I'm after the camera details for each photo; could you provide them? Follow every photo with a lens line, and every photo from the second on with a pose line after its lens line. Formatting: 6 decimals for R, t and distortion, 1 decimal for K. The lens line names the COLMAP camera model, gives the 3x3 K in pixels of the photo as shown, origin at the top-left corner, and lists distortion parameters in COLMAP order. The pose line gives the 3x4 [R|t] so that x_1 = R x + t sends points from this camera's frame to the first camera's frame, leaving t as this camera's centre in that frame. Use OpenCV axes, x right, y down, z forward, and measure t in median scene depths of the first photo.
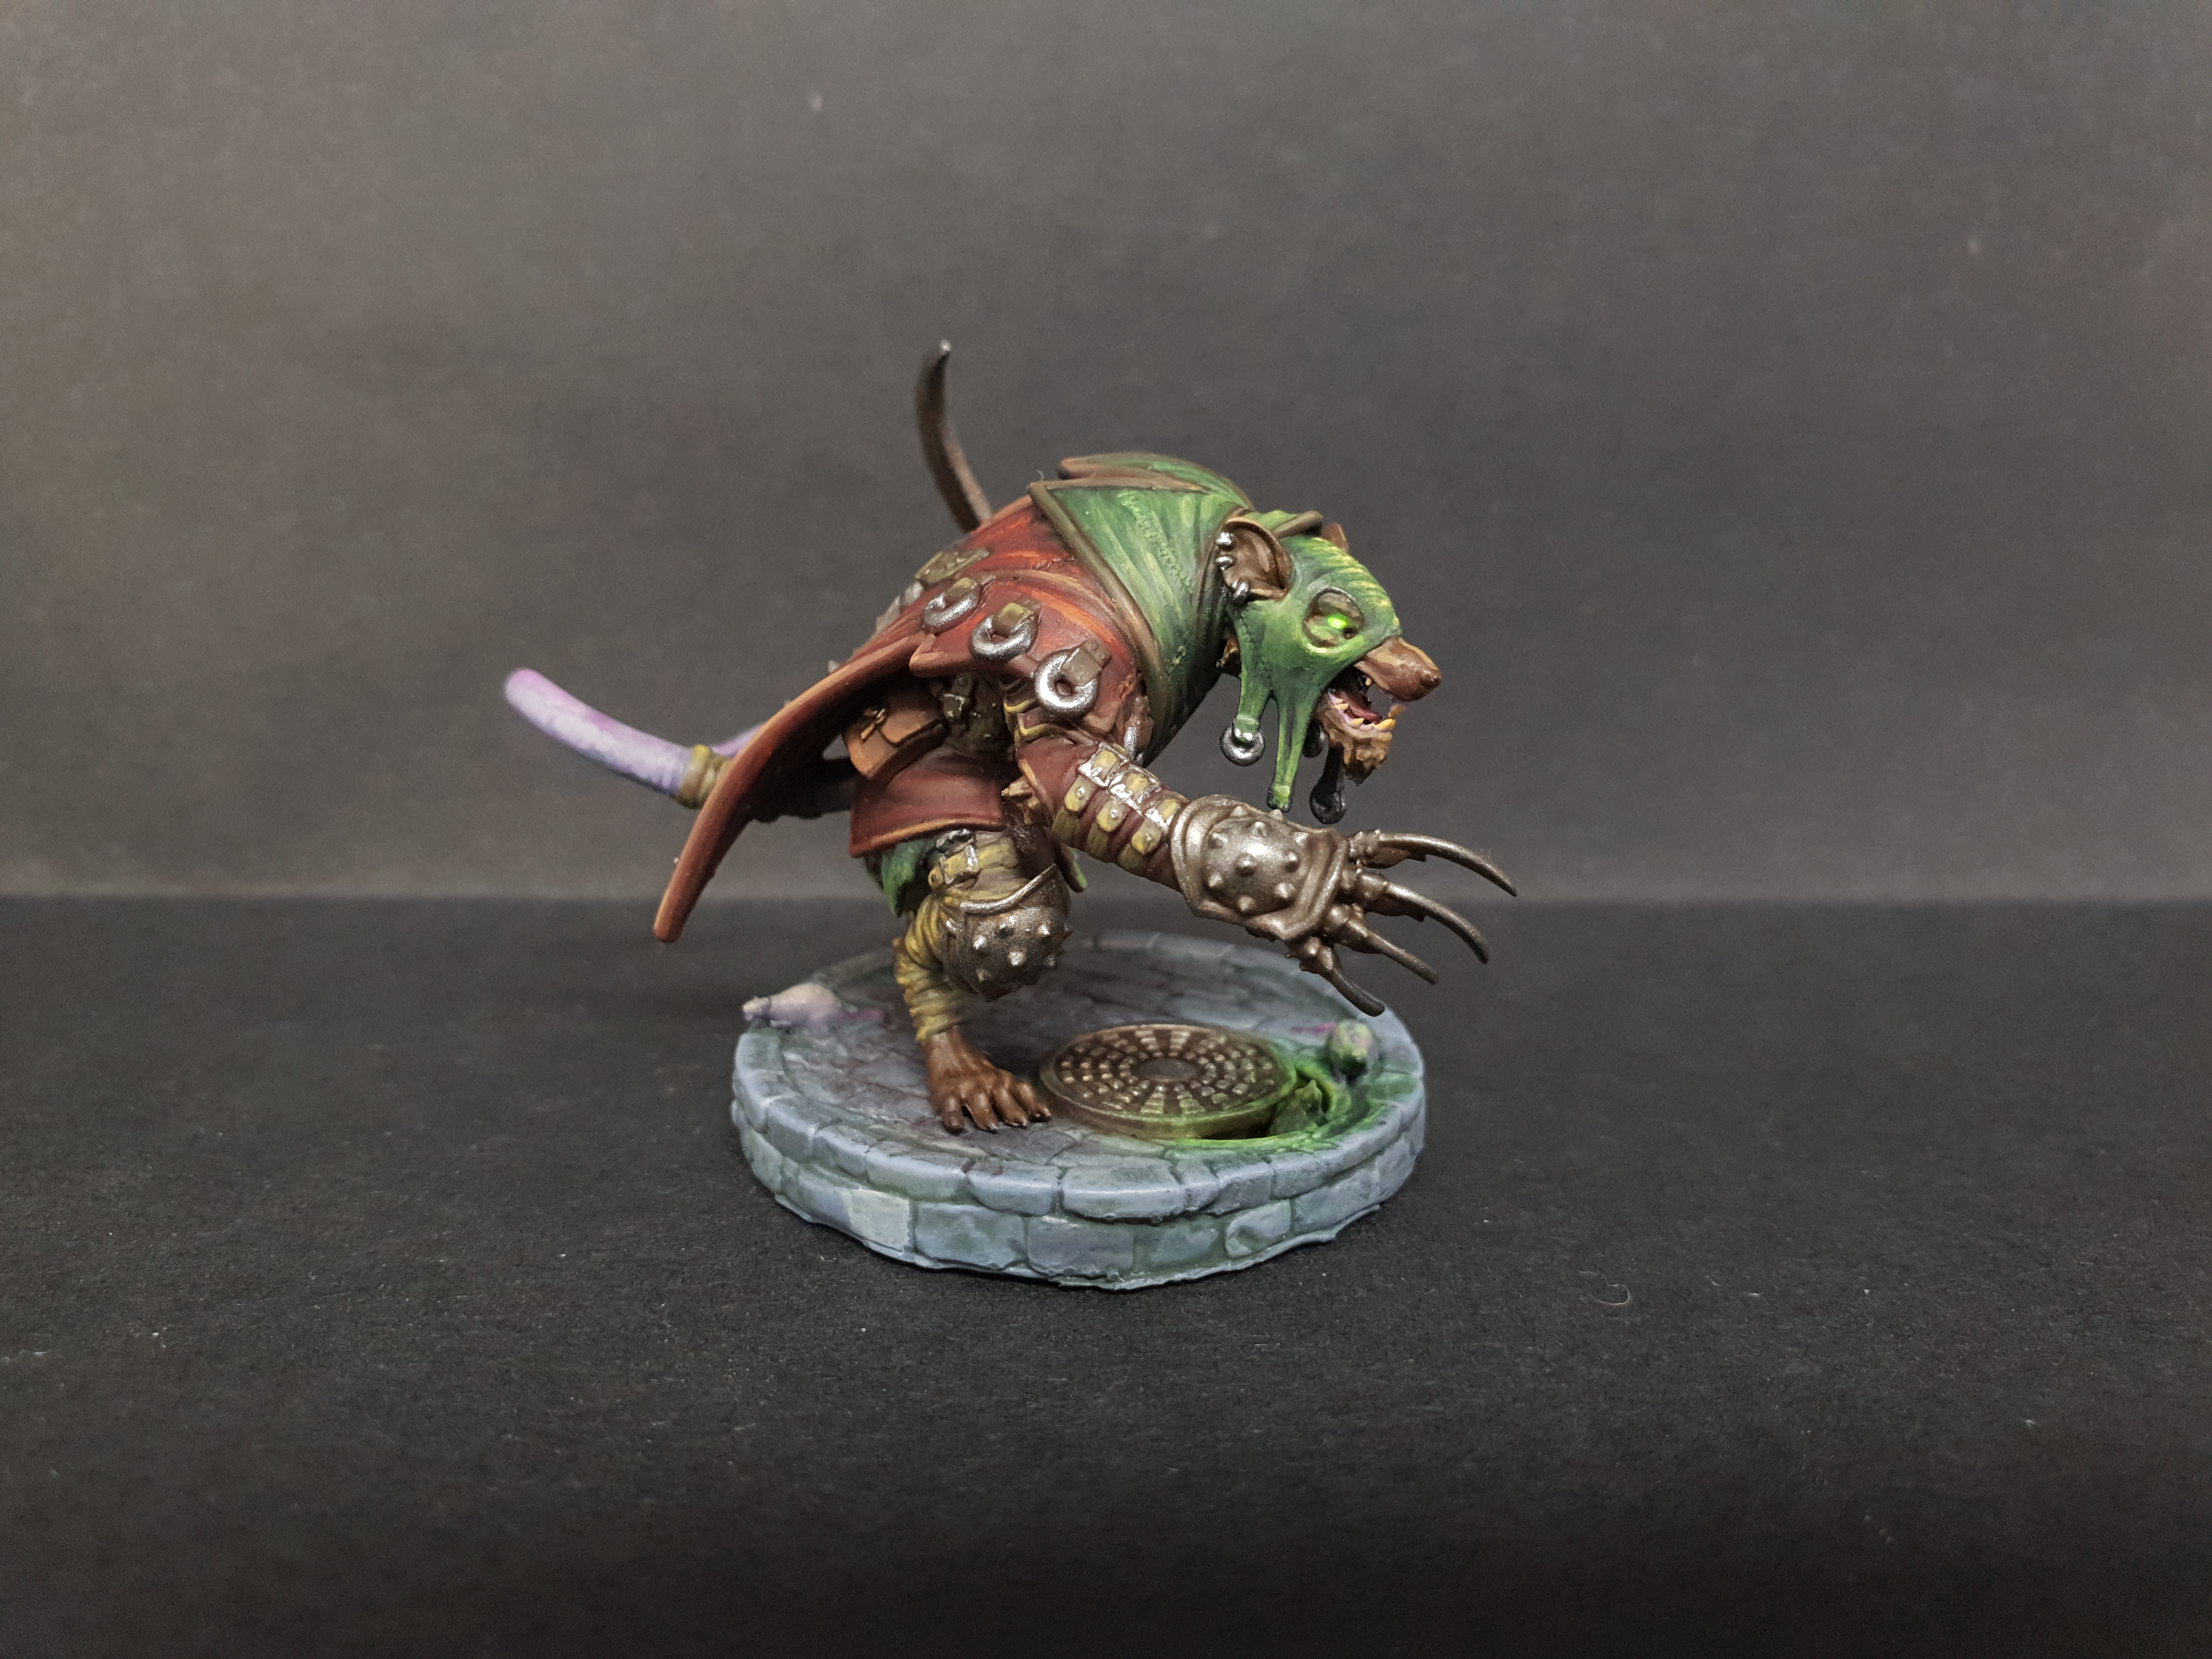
lens RADIAL K [[1845.7, 0, 1082.1], [0, 1845.7, 827.1], [0, 0, 1]] dist [-0.176559, 0.232131]
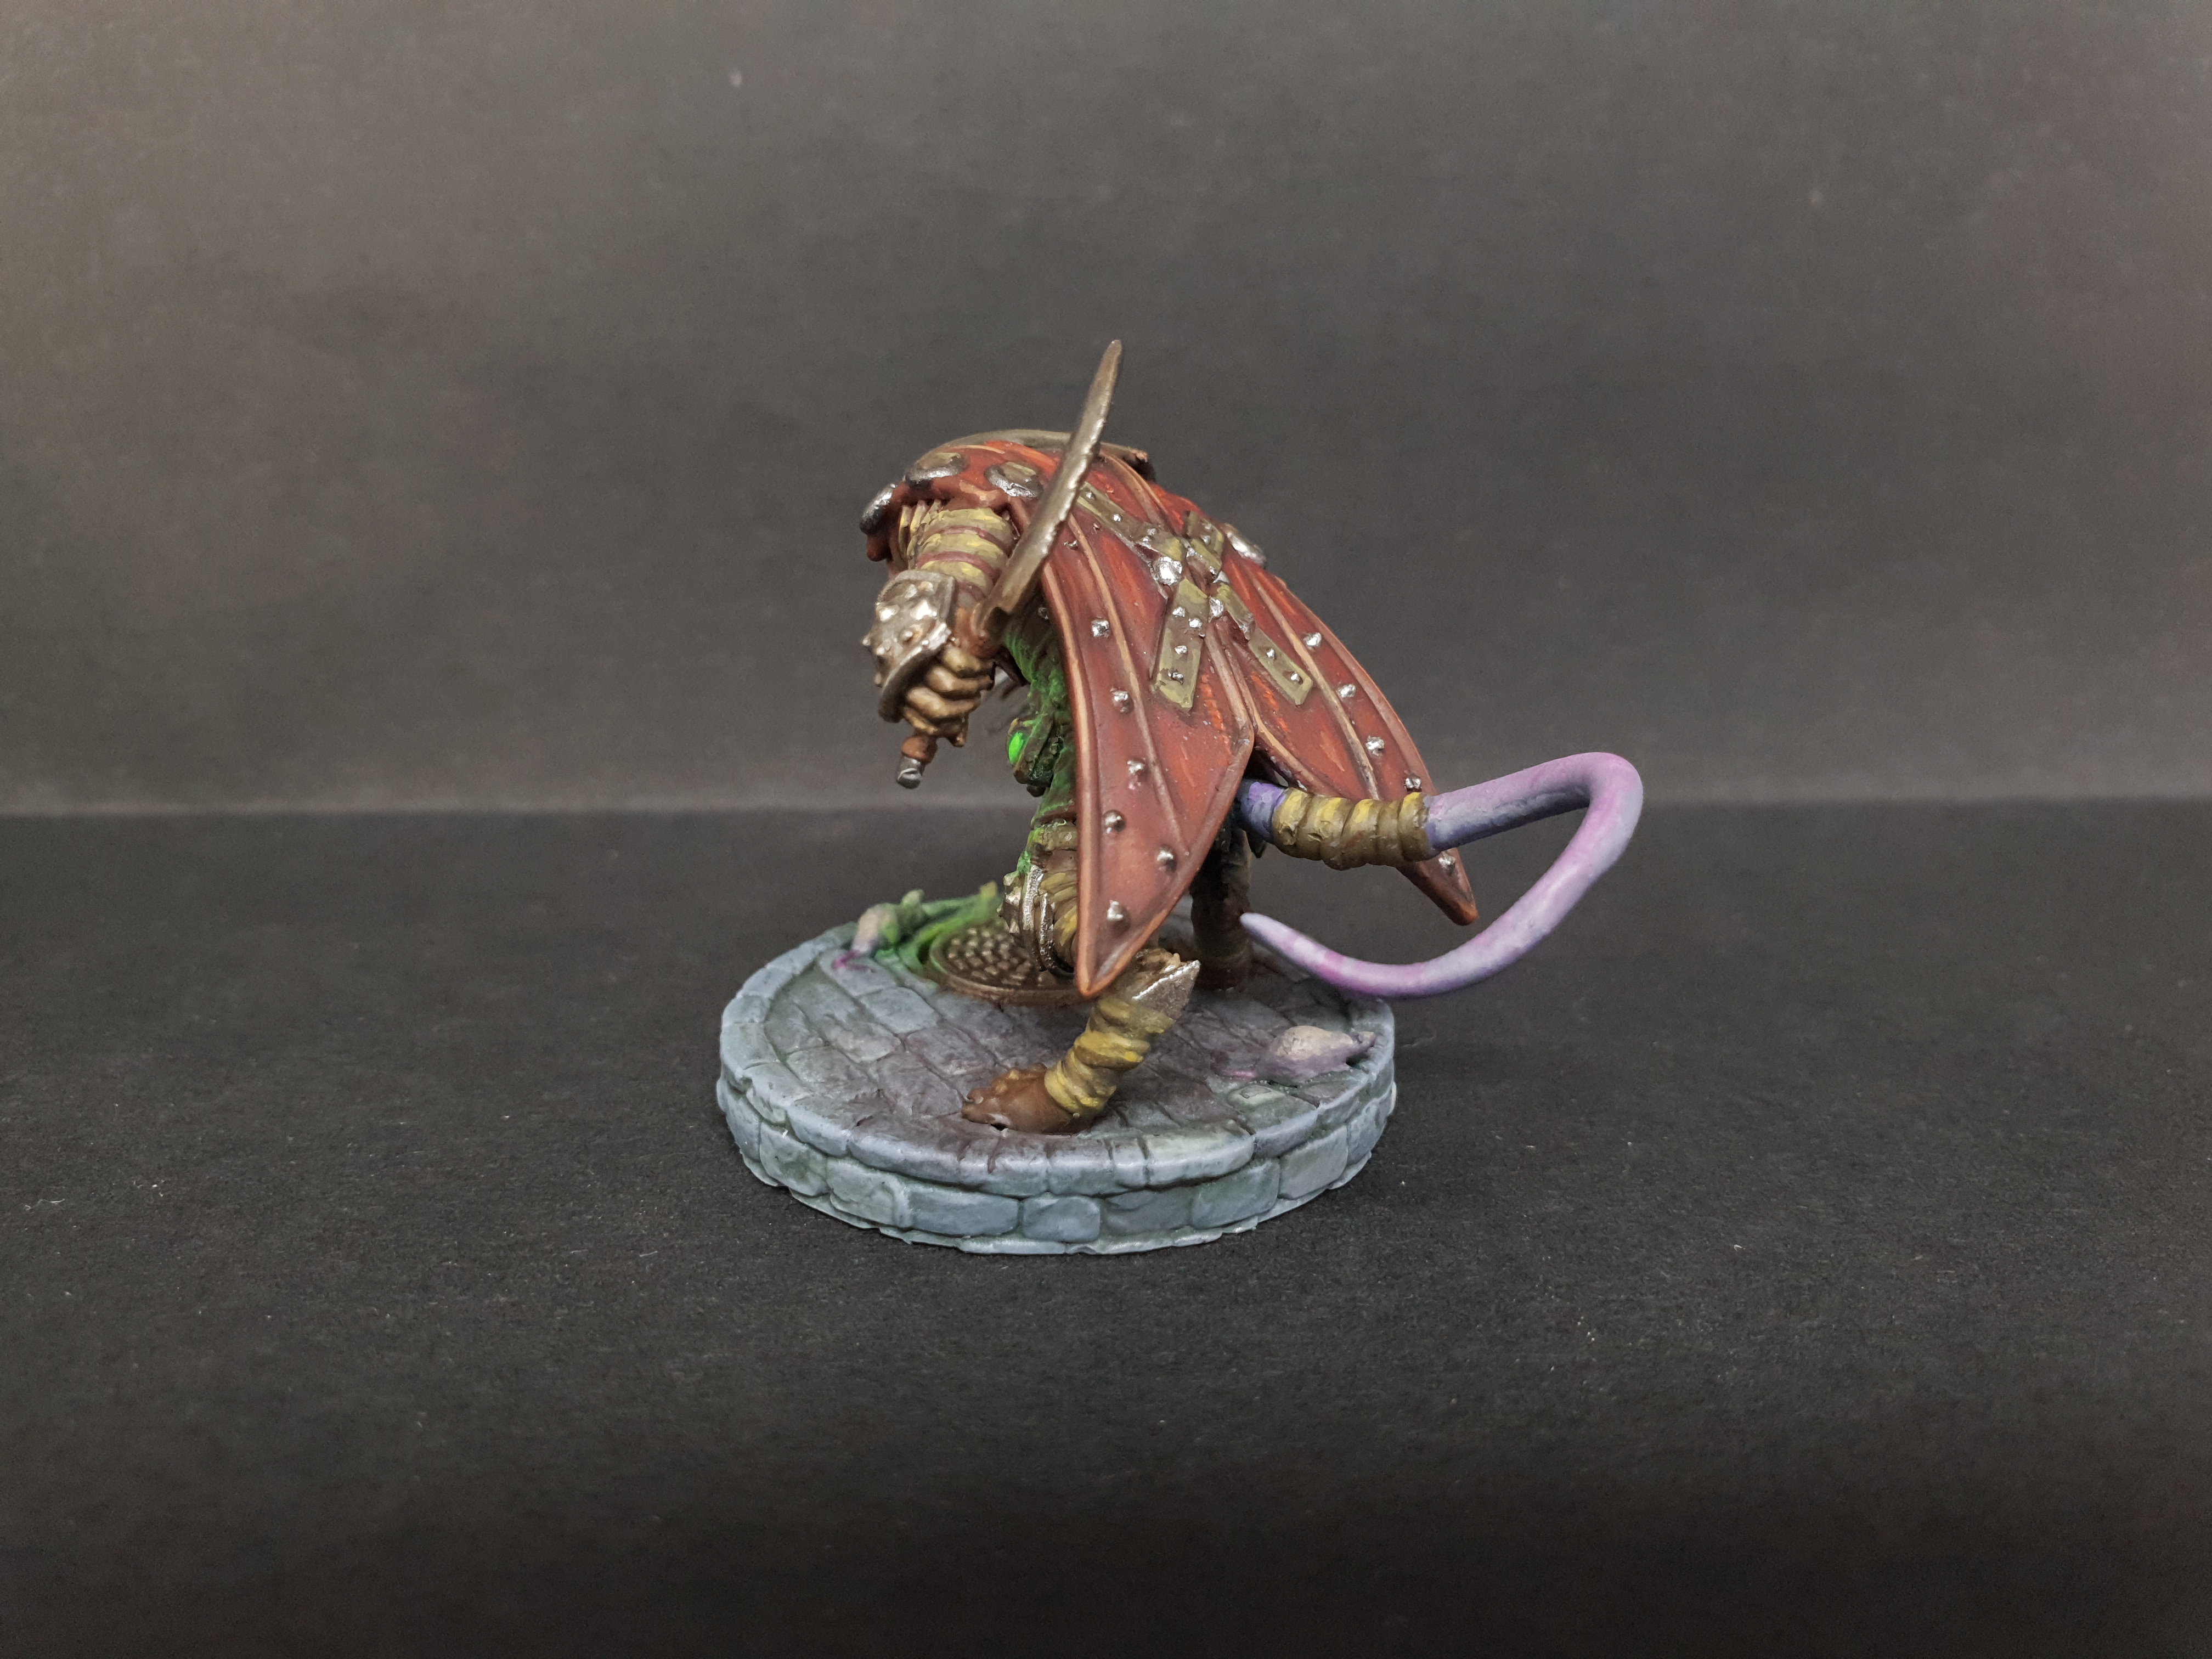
lens RADIAL K [[1818.4, 0, 1106.2], [0, 1818.4, 836.1], [0, 0, 1]] dist [-0.118724, 0.150647]
pose [[0.999968, -0.007888, 0.001206, 0.103925], [0.007804, 0.998256, 0.058507, -0.009702], [-0.001666, -0.058496, 0.998286, -0.151412]]
